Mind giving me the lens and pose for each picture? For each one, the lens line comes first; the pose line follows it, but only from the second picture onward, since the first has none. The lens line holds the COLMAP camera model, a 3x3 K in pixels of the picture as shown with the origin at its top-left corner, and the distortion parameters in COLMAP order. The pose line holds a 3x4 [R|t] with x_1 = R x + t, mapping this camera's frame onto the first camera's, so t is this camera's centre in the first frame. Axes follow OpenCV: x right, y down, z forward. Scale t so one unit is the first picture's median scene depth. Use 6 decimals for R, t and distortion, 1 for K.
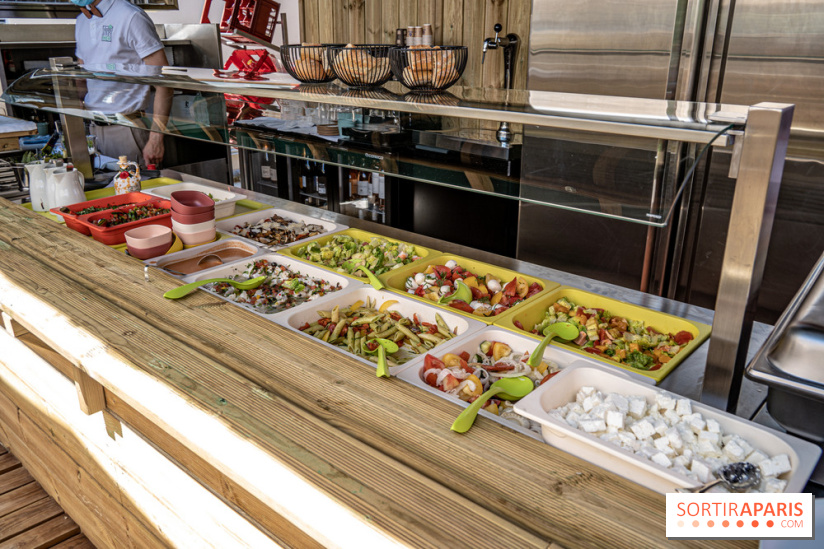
lens RADIAL K [[658.8, 0, 411.9], [0, 658.8, 274.2], [0, 0, 1]] dist [0.003455, -0.002458]
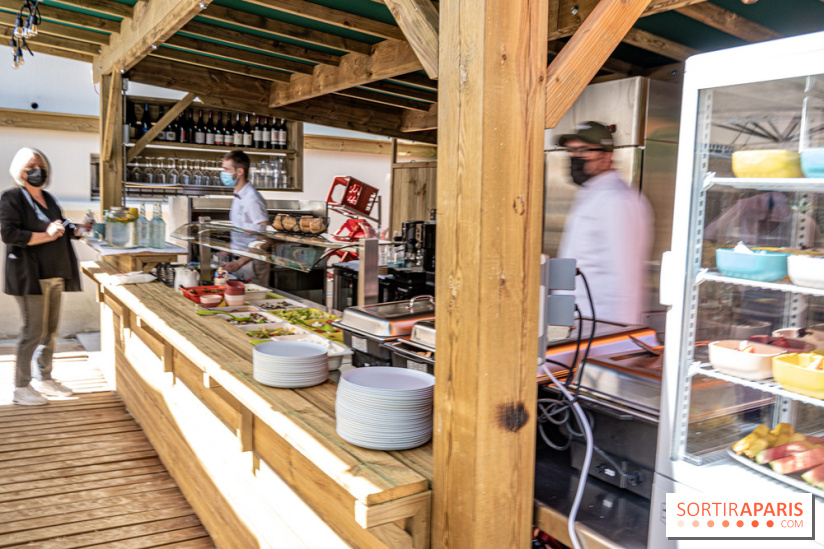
lens RADIAL K [[658.8, 0, 412.0], [0, 658.8, 273.3], [0, 0, 1]] dist [0.003455, -0.002458]
pose [[0.961487, 0.056087, -0.269068, 0.292185], [-0.121615, 0.964727, -0.233479, 0.104010], [0.246482, 0.257210, 0.934393, -0.310847]]
